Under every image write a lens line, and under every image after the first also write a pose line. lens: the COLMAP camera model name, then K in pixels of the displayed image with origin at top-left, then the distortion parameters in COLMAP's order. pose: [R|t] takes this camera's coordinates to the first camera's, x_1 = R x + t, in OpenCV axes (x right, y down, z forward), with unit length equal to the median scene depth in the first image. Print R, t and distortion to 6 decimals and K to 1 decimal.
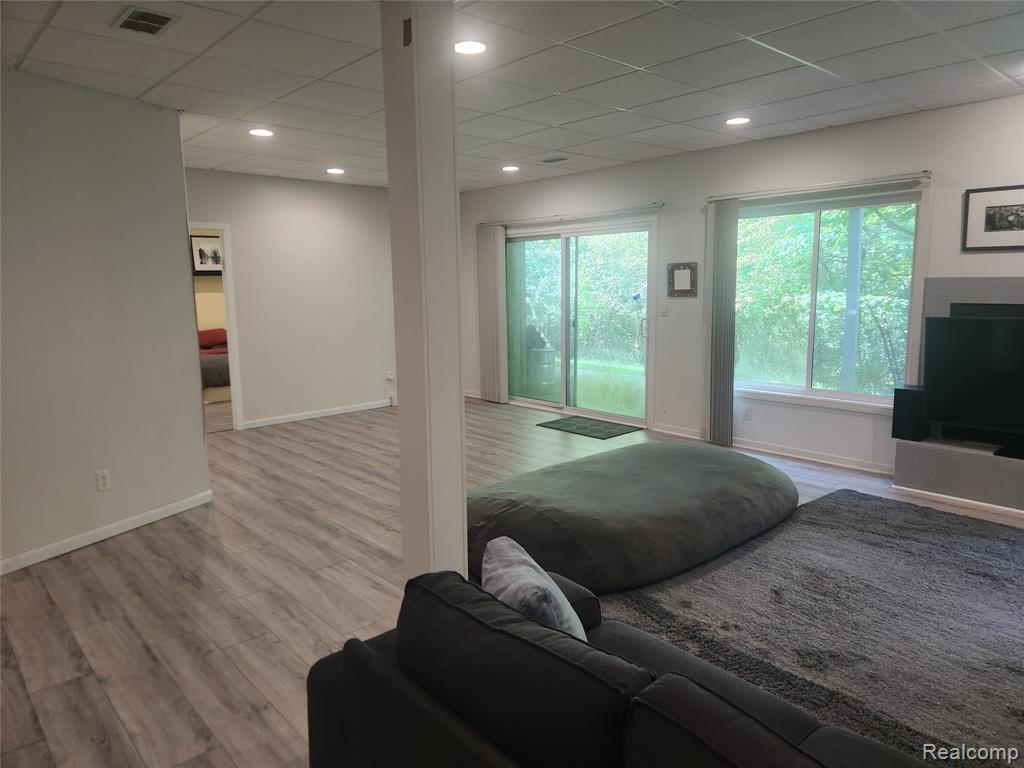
lens RADIAL K [[690.6, 0, 511.7], [0, 690.6, 378.6], [0, 0, 1]] dist [0.083501, -0.082935]
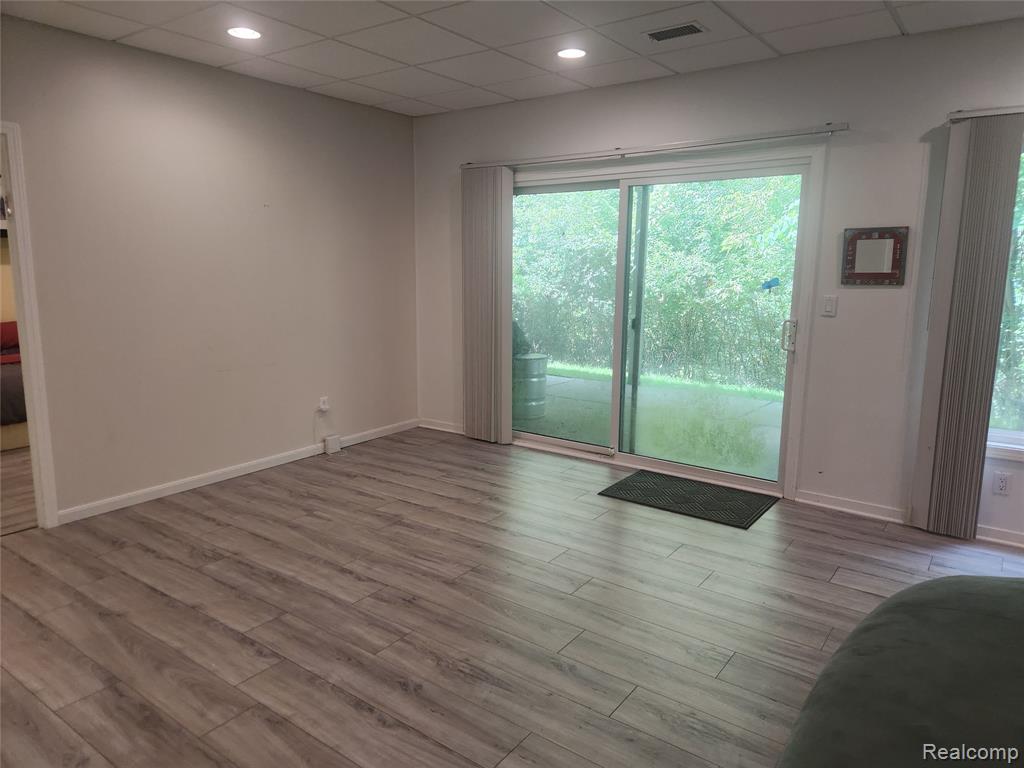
lens RADIAL K [[690.6, 0, 511.7], [0, 690.6, 378.6], [0, 0, 1]] dist [0.083501, -0.082935]
pose [[0.978511, -0.012052, 0.205842, -0.179933], [0.007390, 0.999699, 0.023405, -0.053411], [-0.206062, -0.021381, 0.978305, 0.469134]]
